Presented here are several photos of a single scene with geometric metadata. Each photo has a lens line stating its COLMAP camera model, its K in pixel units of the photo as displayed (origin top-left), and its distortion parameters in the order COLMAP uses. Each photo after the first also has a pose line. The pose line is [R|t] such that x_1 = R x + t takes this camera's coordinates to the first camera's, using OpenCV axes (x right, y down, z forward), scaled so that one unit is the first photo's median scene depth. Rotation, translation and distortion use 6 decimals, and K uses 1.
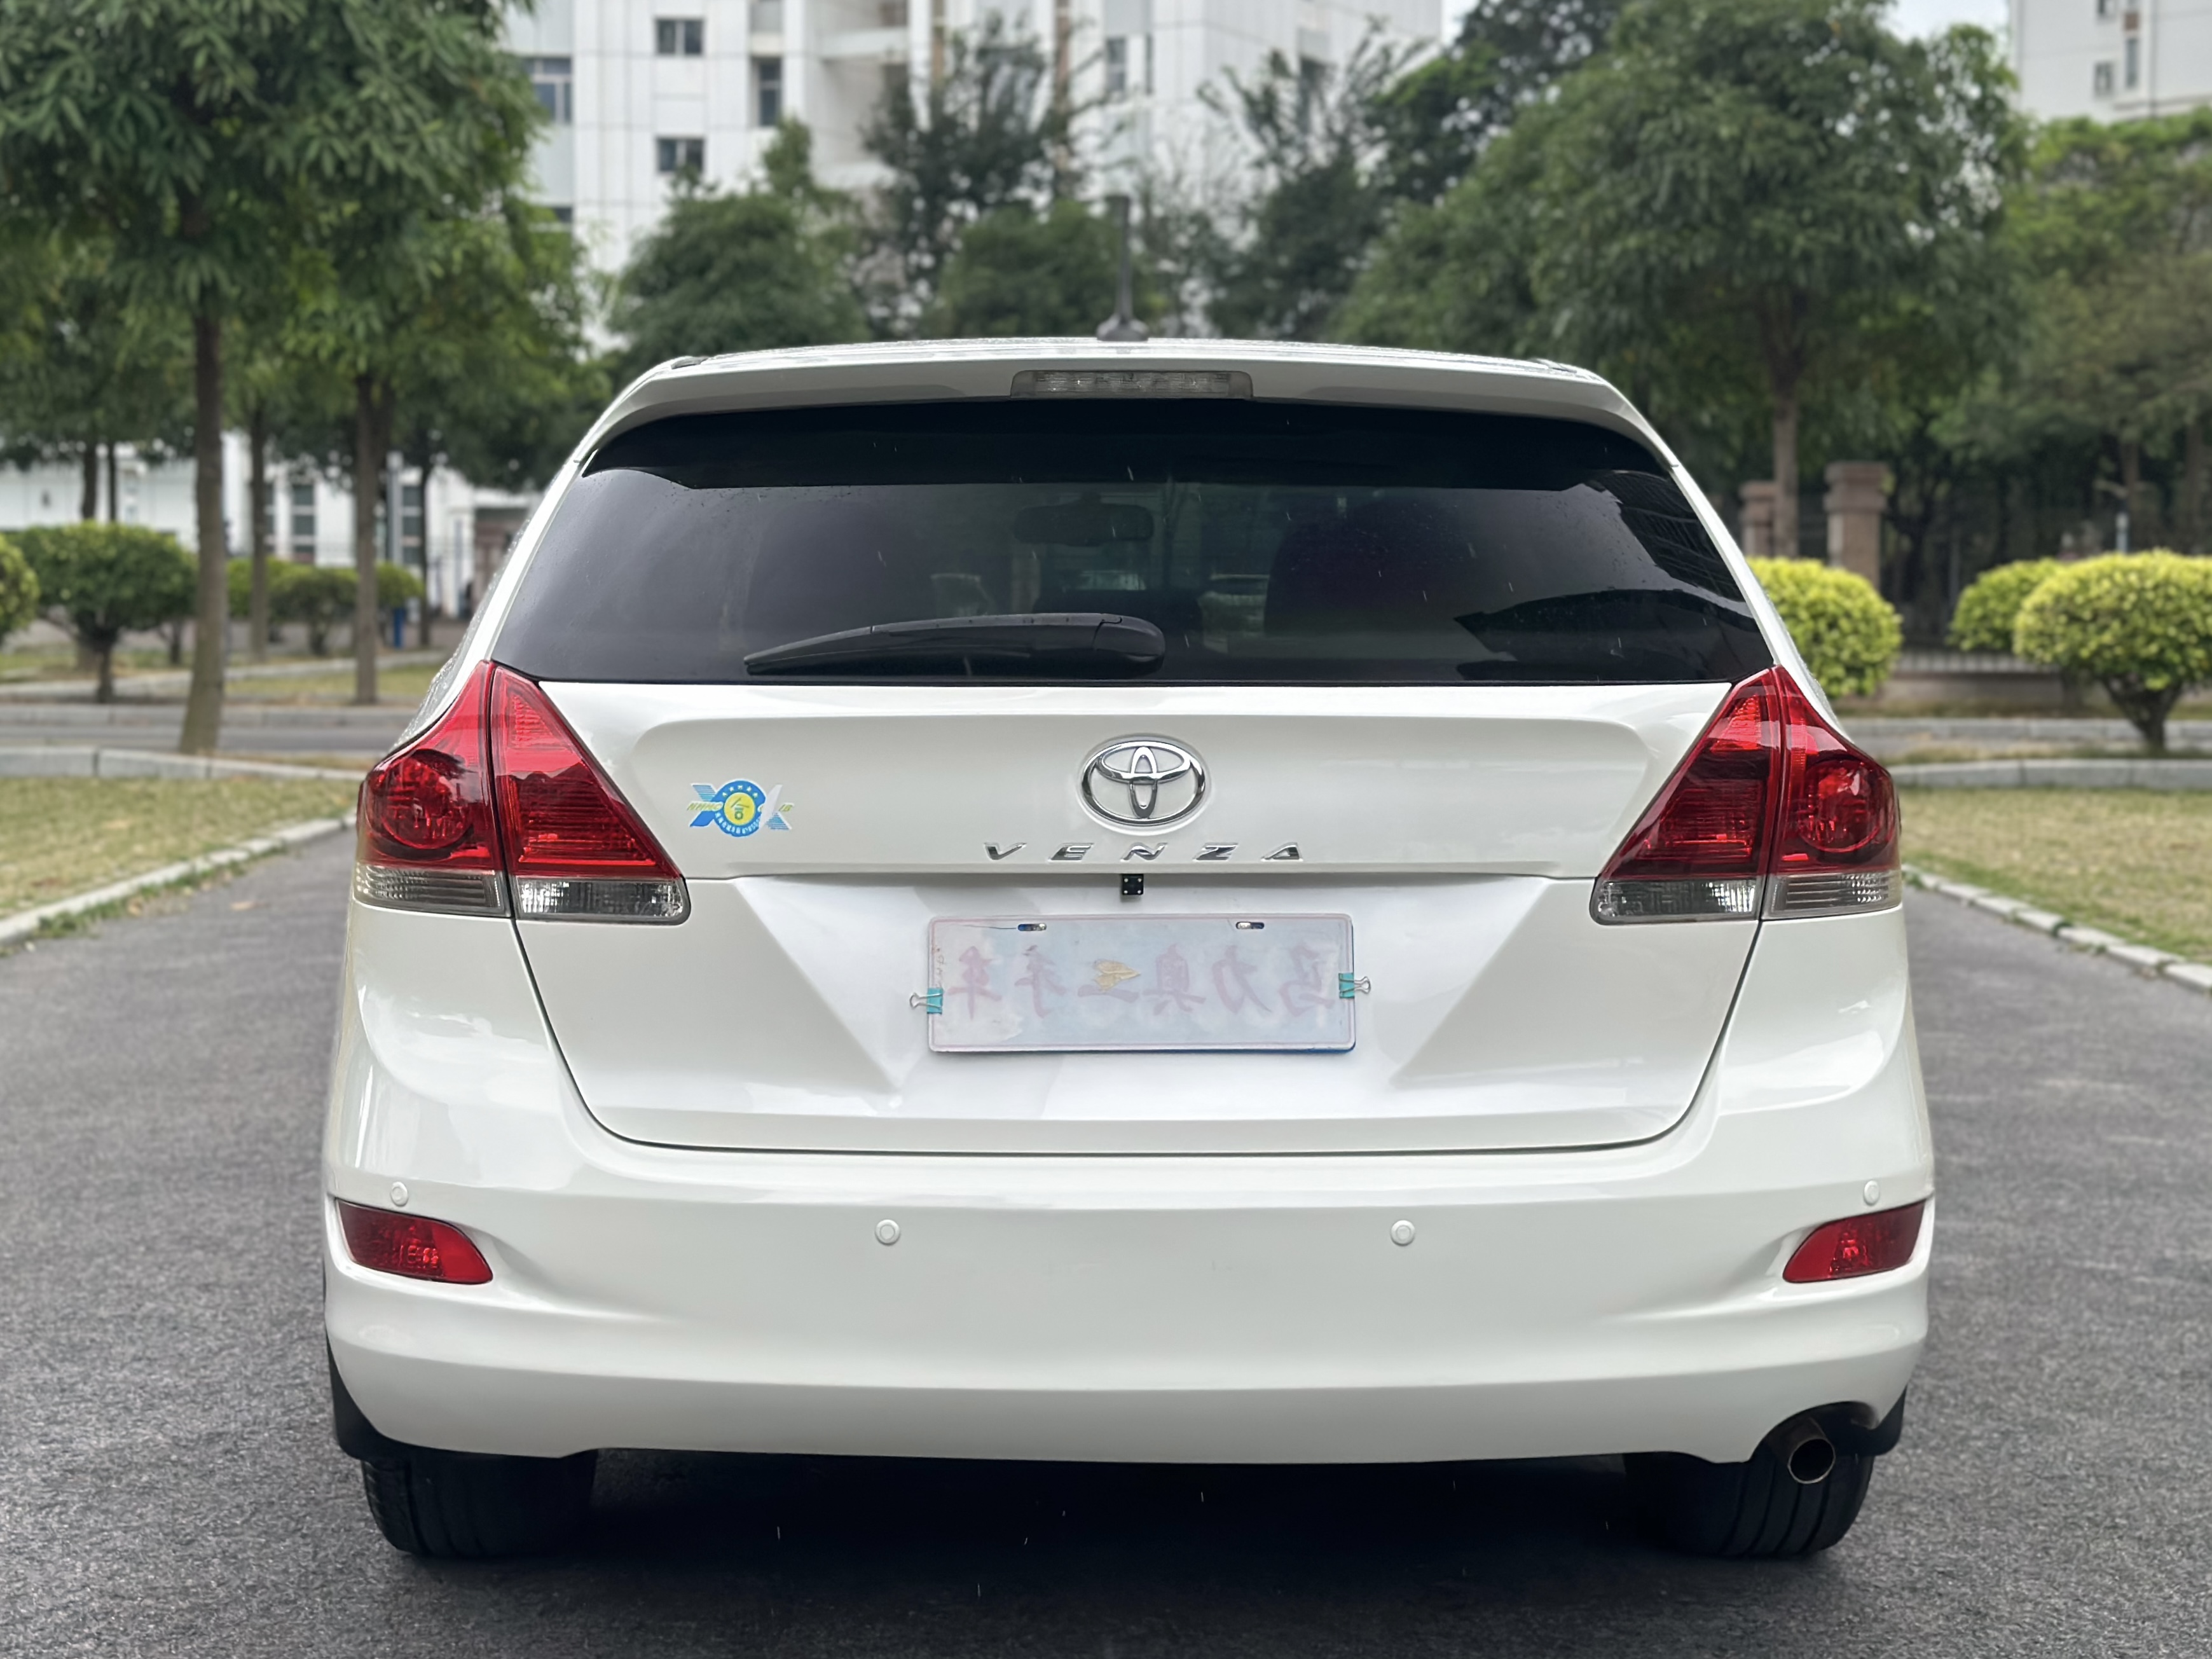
lens RADIAL K [[3642.0, 0, 1241.4], [0, 3642.0, 830.9], [0, 0, 1]] dist [0.268901, 0.008977]
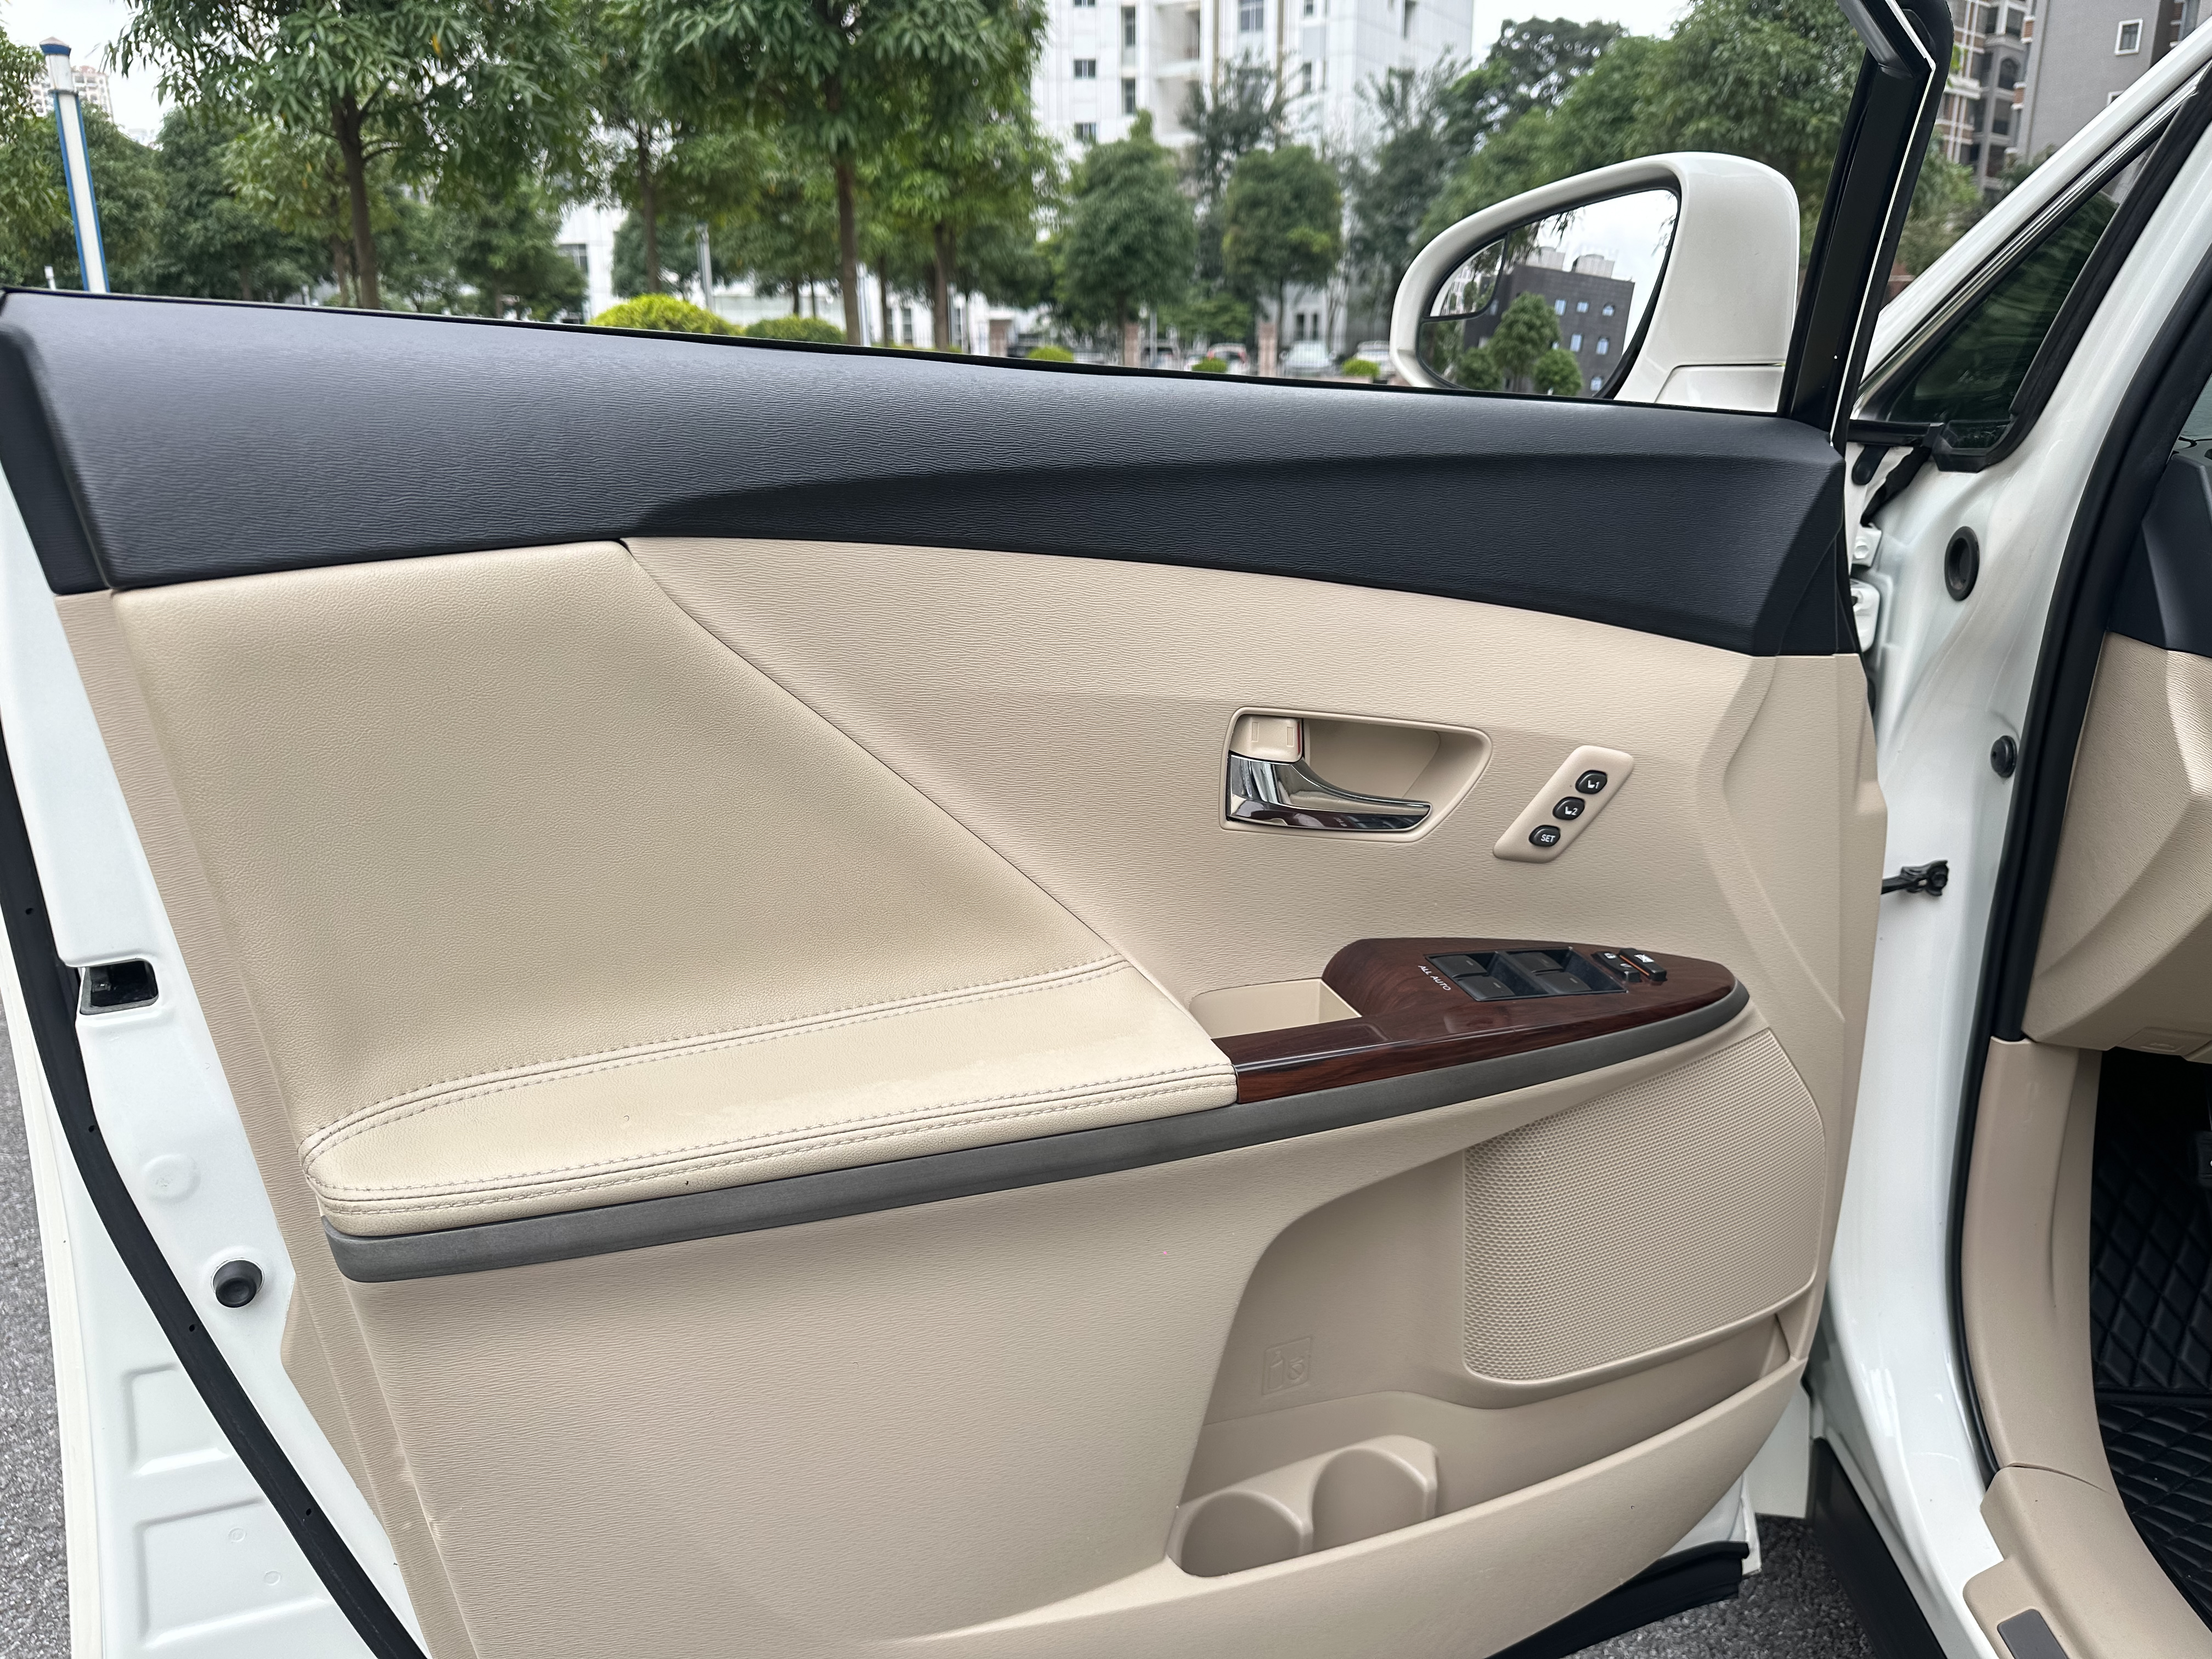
lens RADIAL K [[1629.3, 0, 1244.7], [0, 1629.3, 797.7], [0, 0, 1]] dist [0.009084, 0.004123]
pose [[0.998678, 0.004446, -0.051207, -0.053127], [0.005661, 0.980677, 0.195554, -0.010062], [0.051087, -0.195586, 0.979355, 0.207870]]
